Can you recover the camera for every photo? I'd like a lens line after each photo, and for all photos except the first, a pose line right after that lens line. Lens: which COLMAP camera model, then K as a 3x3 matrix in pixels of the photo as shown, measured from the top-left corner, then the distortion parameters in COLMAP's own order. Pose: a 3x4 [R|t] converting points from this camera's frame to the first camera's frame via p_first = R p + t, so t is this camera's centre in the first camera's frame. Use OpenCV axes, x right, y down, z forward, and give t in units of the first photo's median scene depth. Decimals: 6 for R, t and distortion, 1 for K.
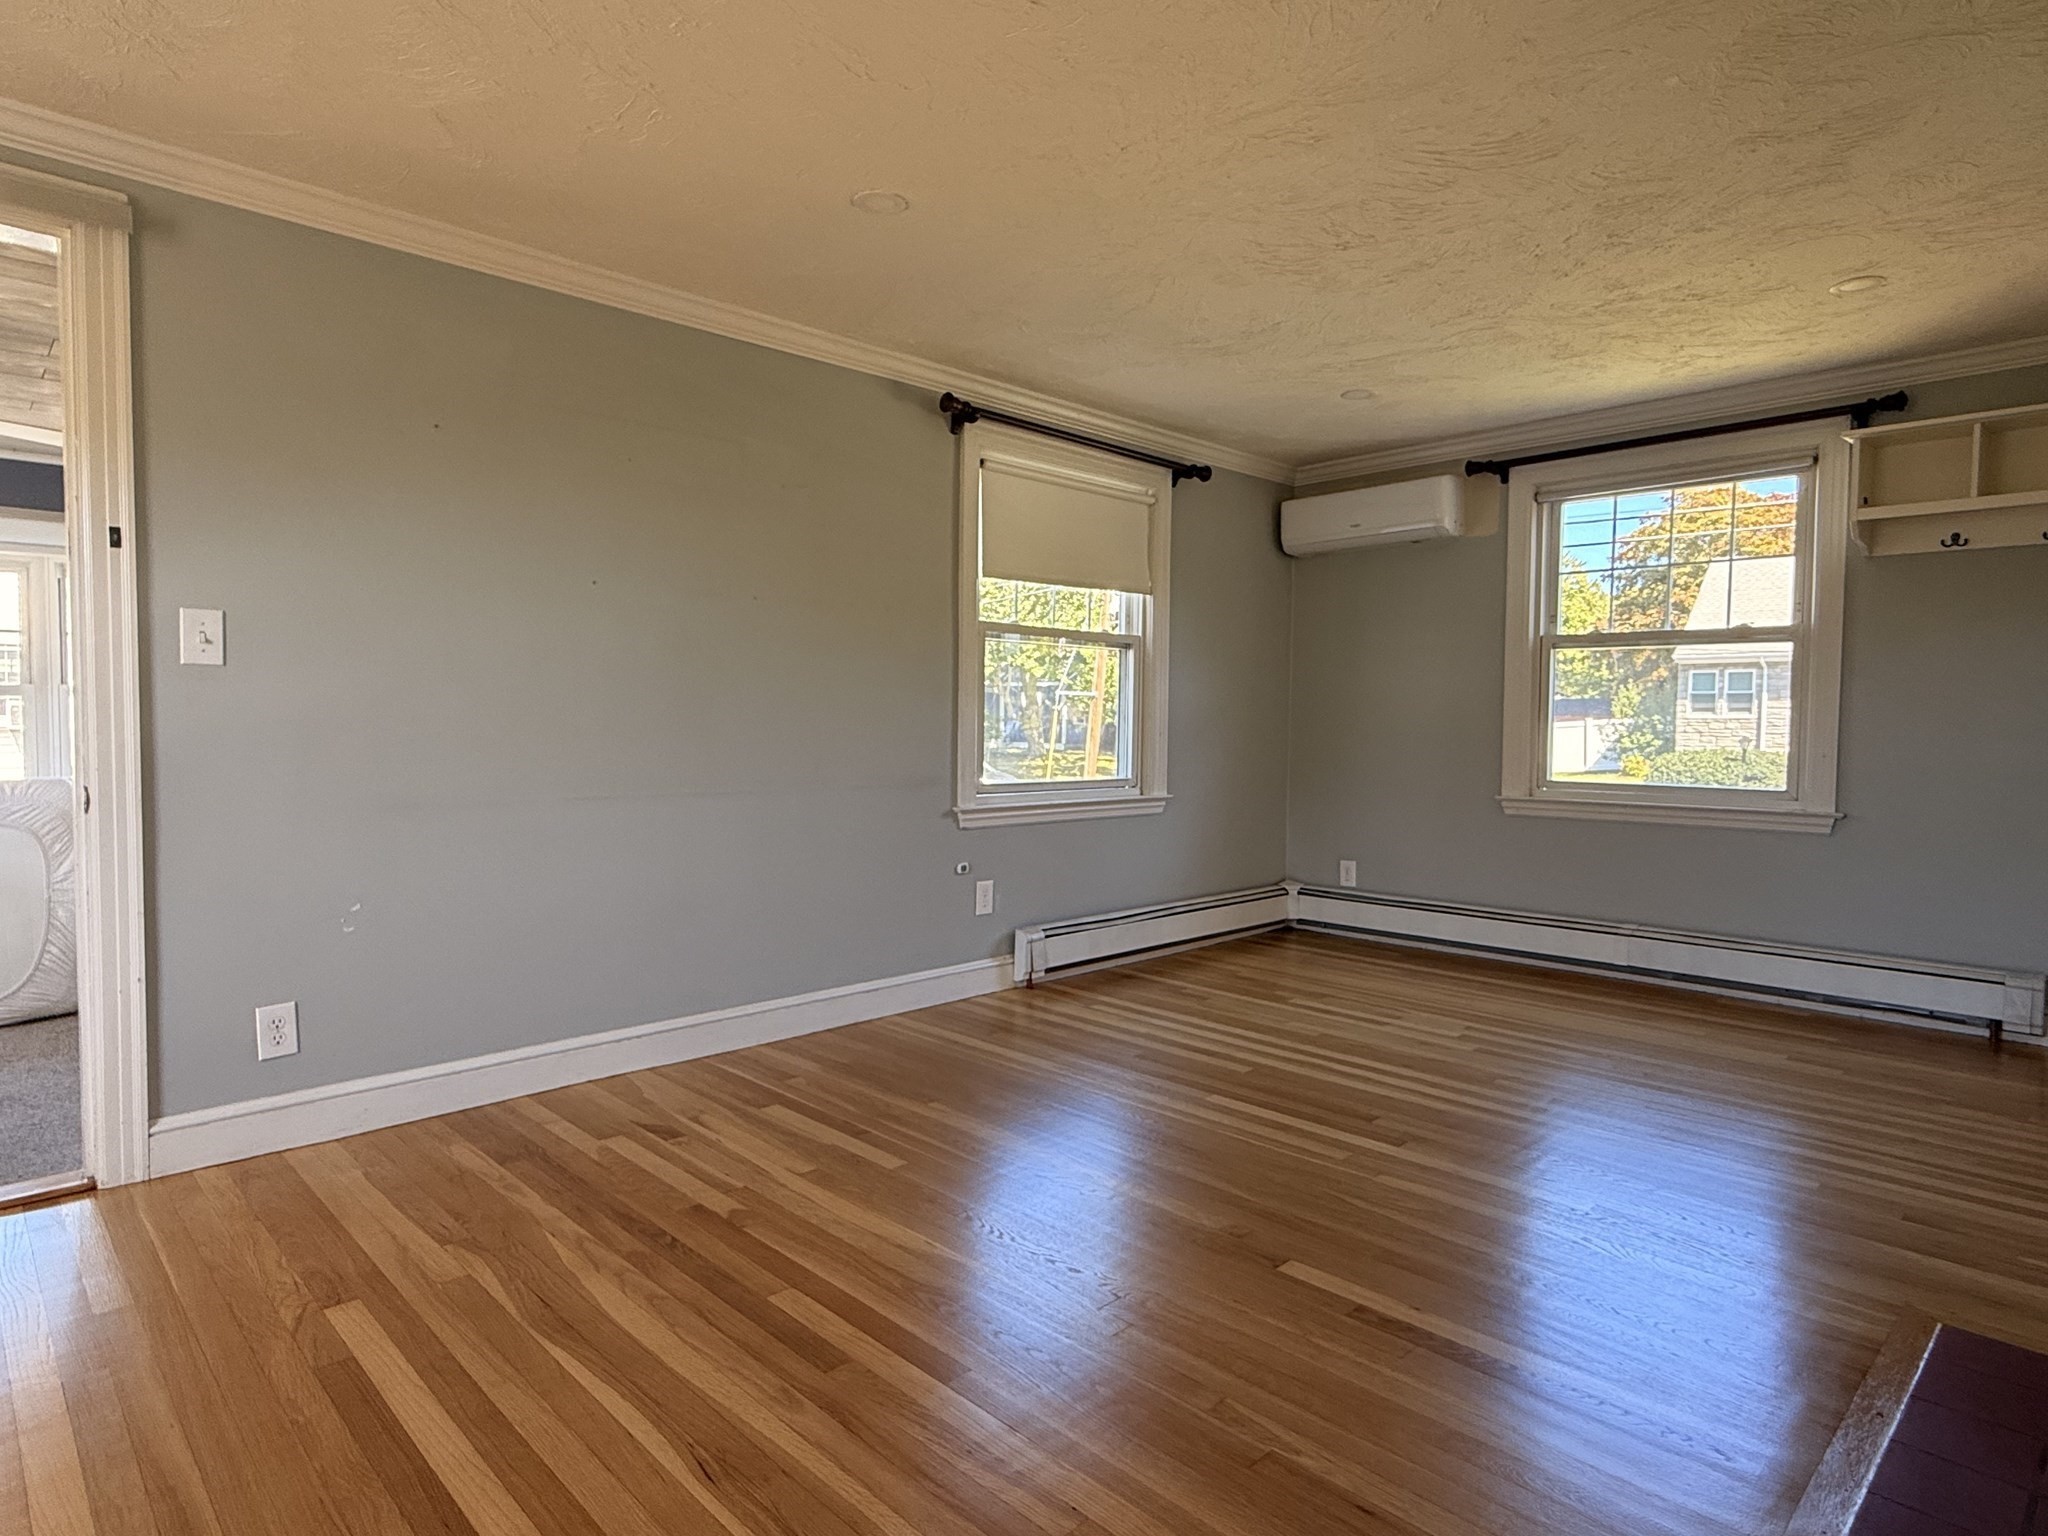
lens RADIAL K [[1144.7, 0, 1013.2], [0, 1144.7, 770.4], [0, 0, 1]] dist [0.004206, -0.003582]
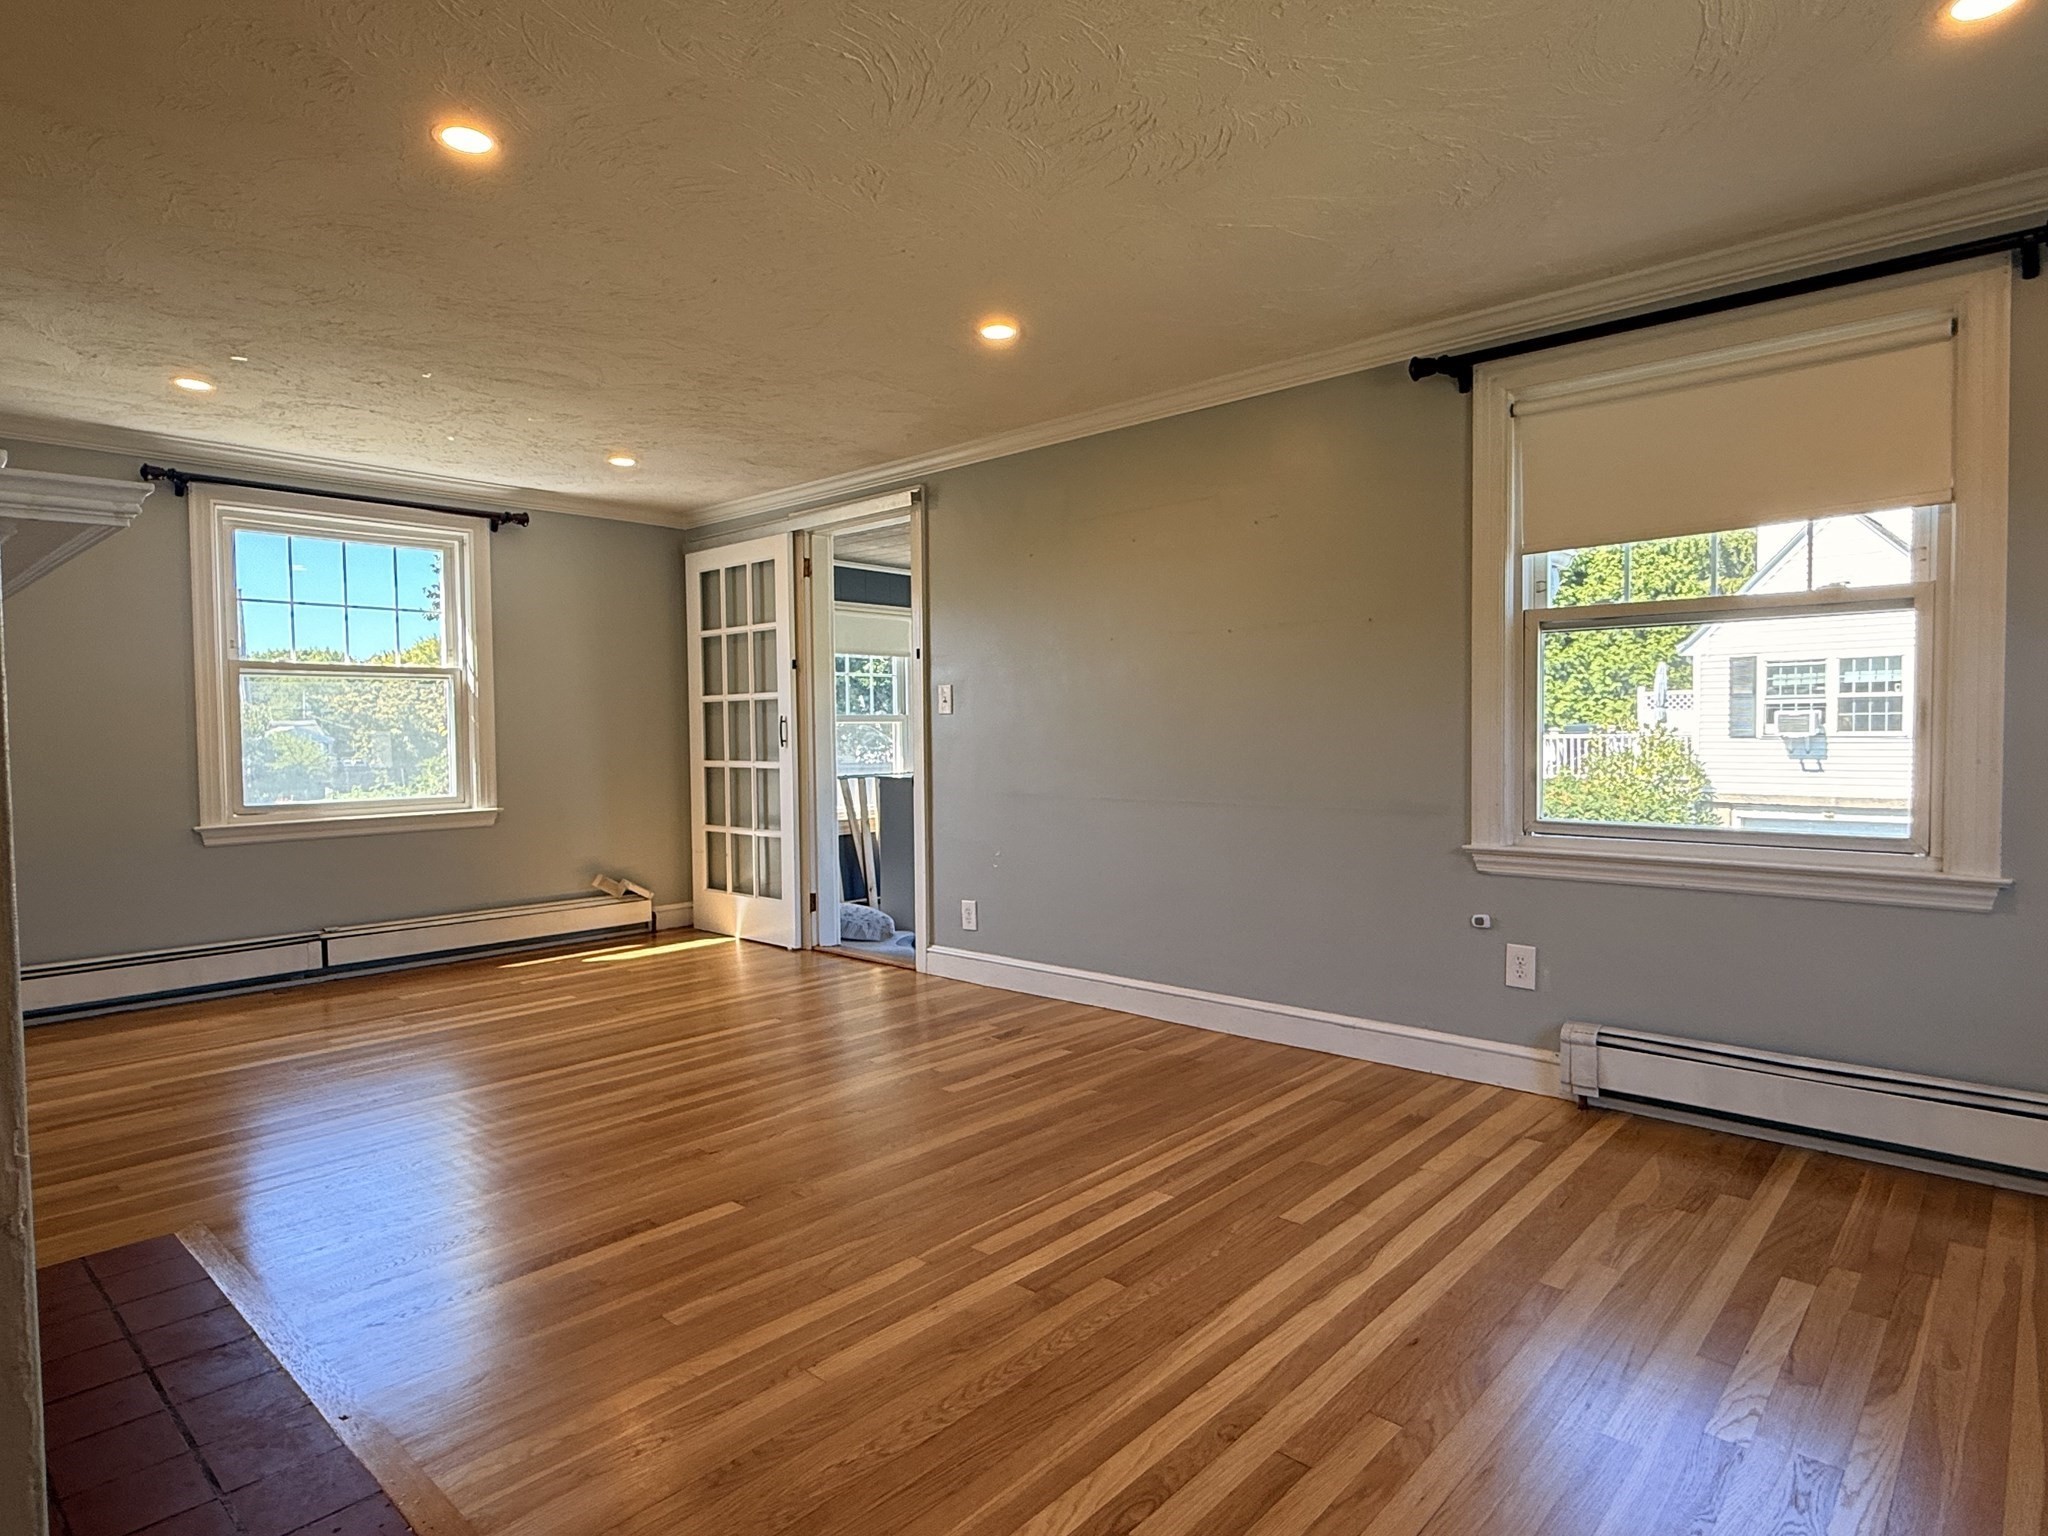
lens RADIAL K [[1144.7, 0, 1027.9], [0, 1144.7, 764.6], [0, 0, 1]] dist [0.004206, -0.003582]
pose [[0.064663, 0.023393, -0.997633, 0.753539], [-0.031610, 0.999272, 0.021382, -0.032650], [0.997406, 0.030152, 0.065356, 0.634088]]
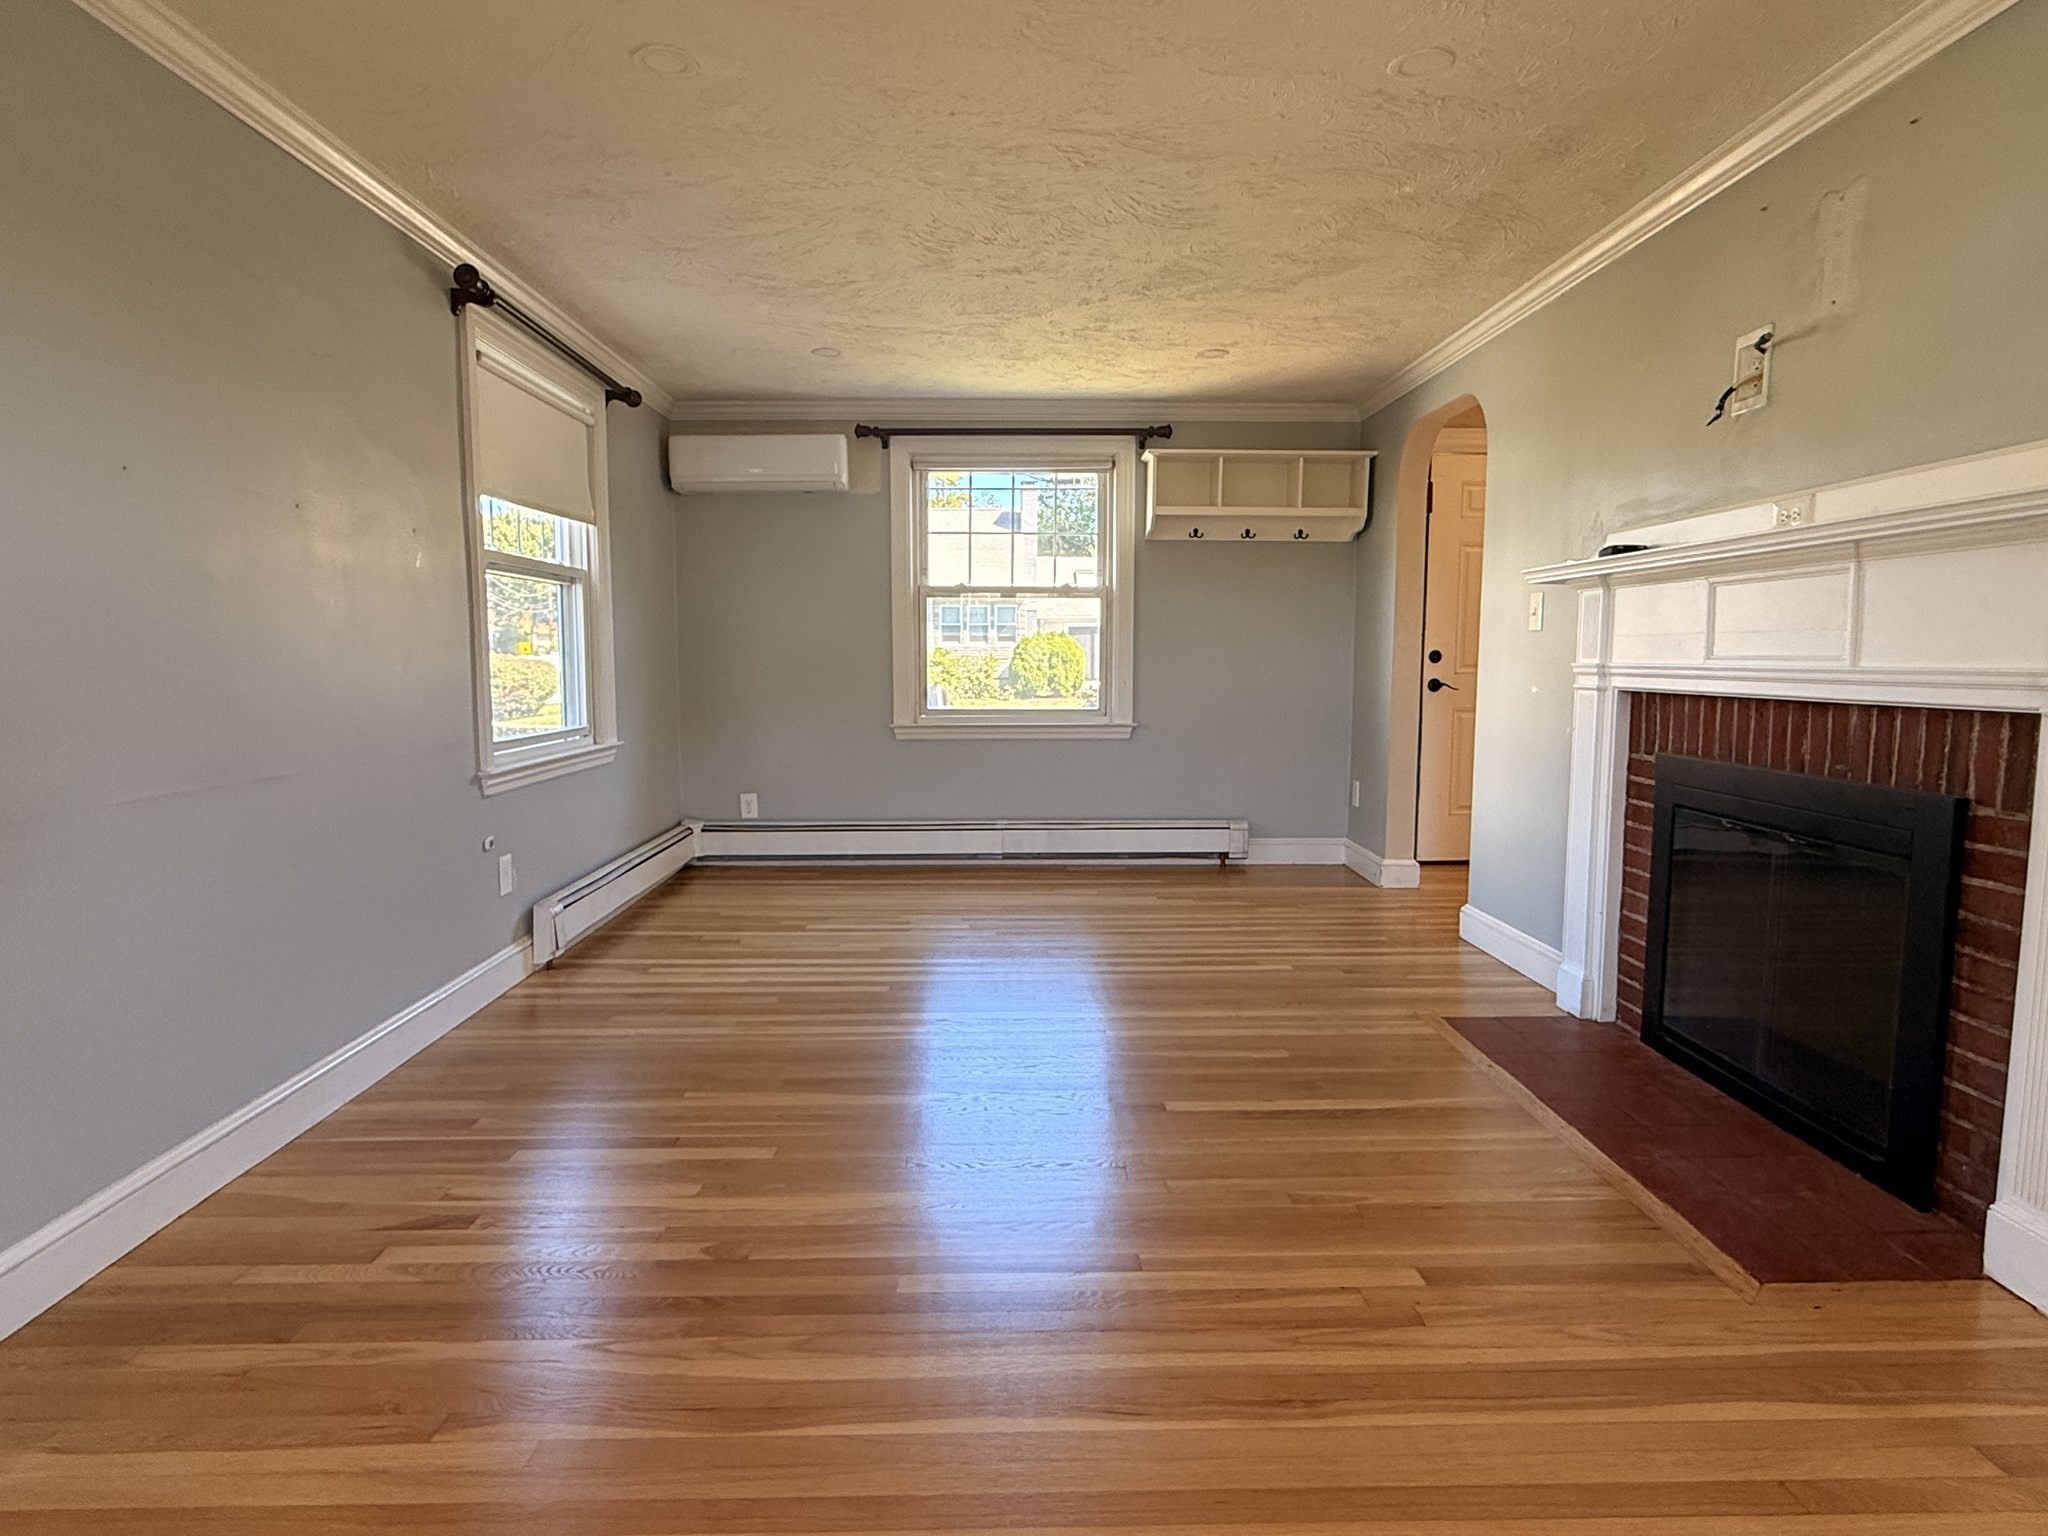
lens RADIAL K [[1144.7, 0, 1022.3], [0, 1144.7, 768.8], [0, 0, 1]] dist [0.004206, -0.003582]
pose [[0.680338, -0.081794, 0.728320, -0.392188], [0.037520, 0.996337, 0.076845, -0.019423], [-0.731938, -0.024954, 0.680914, 0.142740]]
